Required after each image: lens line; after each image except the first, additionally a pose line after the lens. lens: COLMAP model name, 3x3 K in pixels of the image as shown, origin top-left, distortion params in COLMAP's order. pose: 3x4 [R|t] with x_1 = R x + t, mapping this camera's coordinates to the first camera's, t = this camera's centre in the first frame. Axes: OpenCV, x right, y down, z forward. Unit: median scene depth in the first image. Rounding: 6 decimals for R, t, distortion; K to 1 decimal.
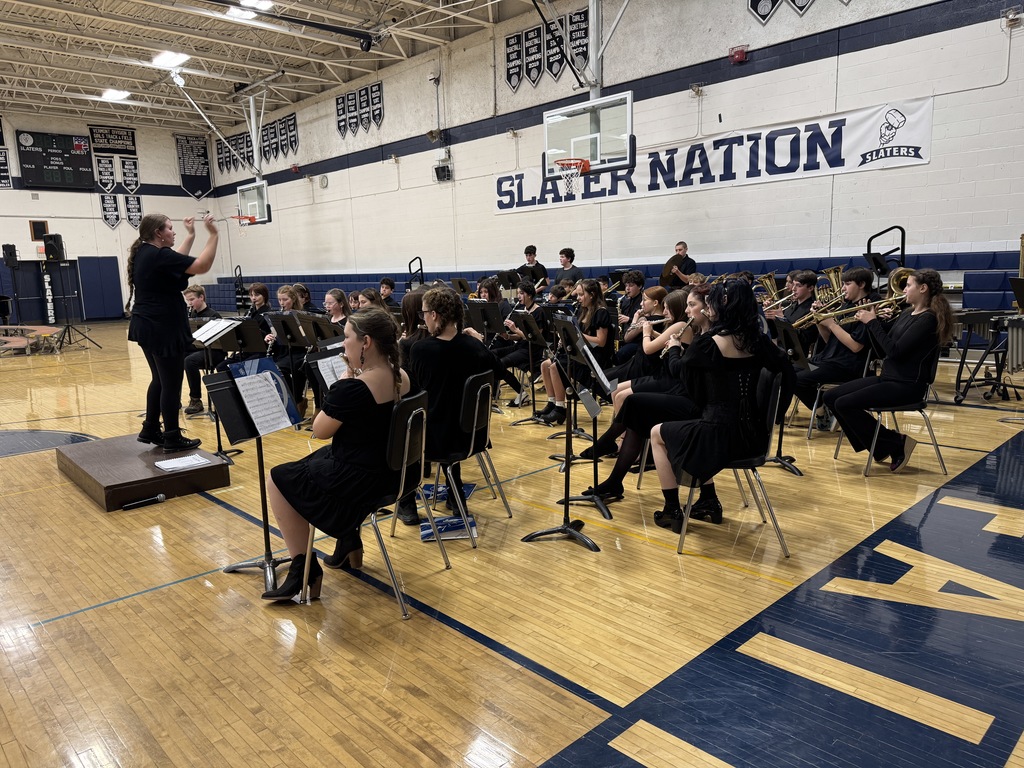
lens RADIAL K [[722.4, 0, 512.0], [0, 722.4, 384.0], [0, 0, 1]] dist [0.005310, -0.000833]
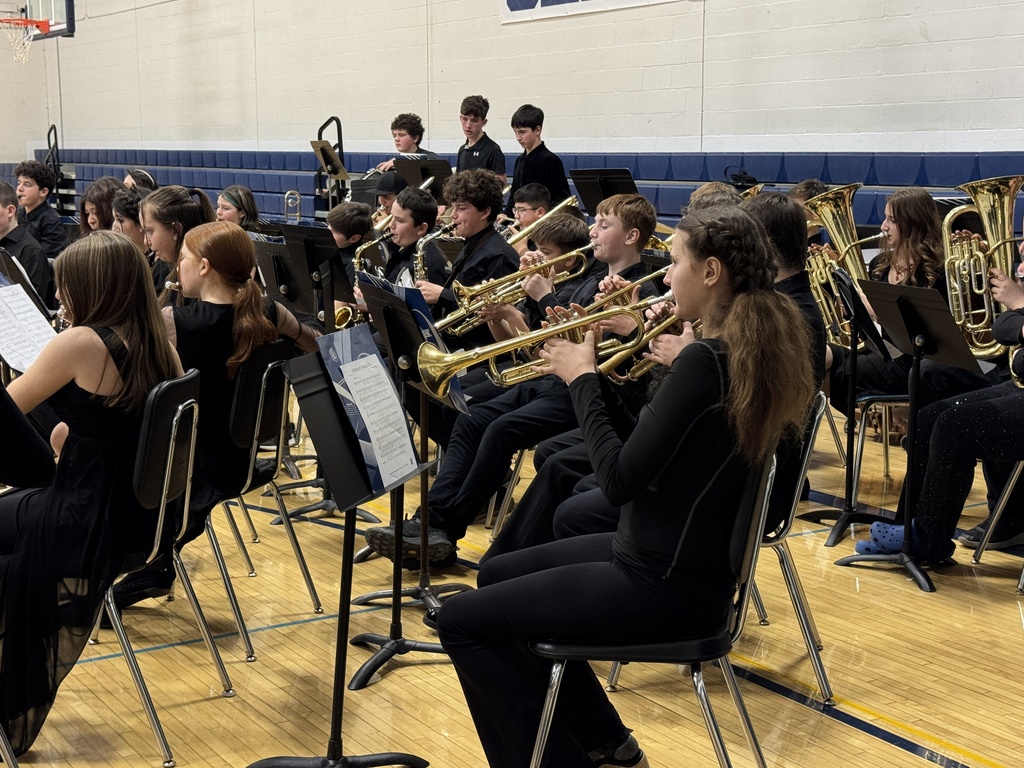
lens RADIAL K [[1585.9, 0, 511.0], [0, 1585.9, 383.0], [0, 0, 1]] dist [-0.095215, -0.037198]
pose [[0.976969, 0.062201, -0.204115, 0.254935], [-0.063979, 0.997949, -0.002118, -0.030996], [0.203564, 0.015128, 0.978945, 0.139427]]
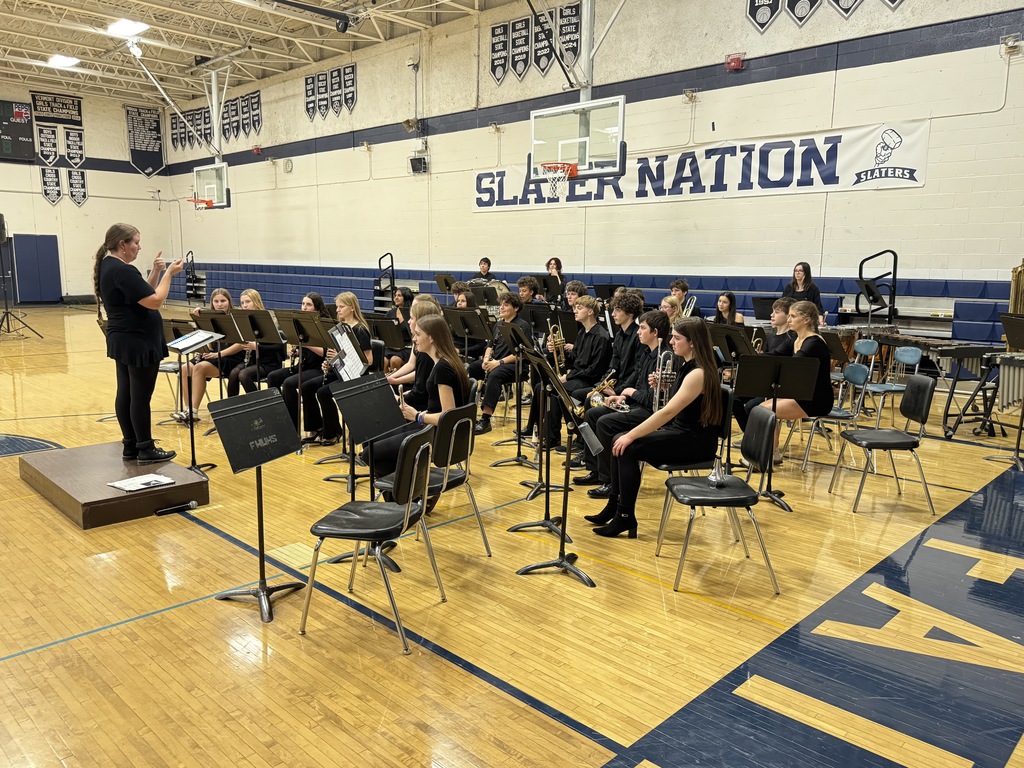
lens RADIAL K [[776.9, 0, 507.5], [0, 776.9, 384.0], [0, 0, 1]] dist [0.004680, -0.001135]
pose [[0.998434, 0.036332, 0.042548, -0.018603], [-0.036332, 0.999339, -0.000770, -0.015023], [-0.042547, -0.000777, 0.999094, -0.024349]]
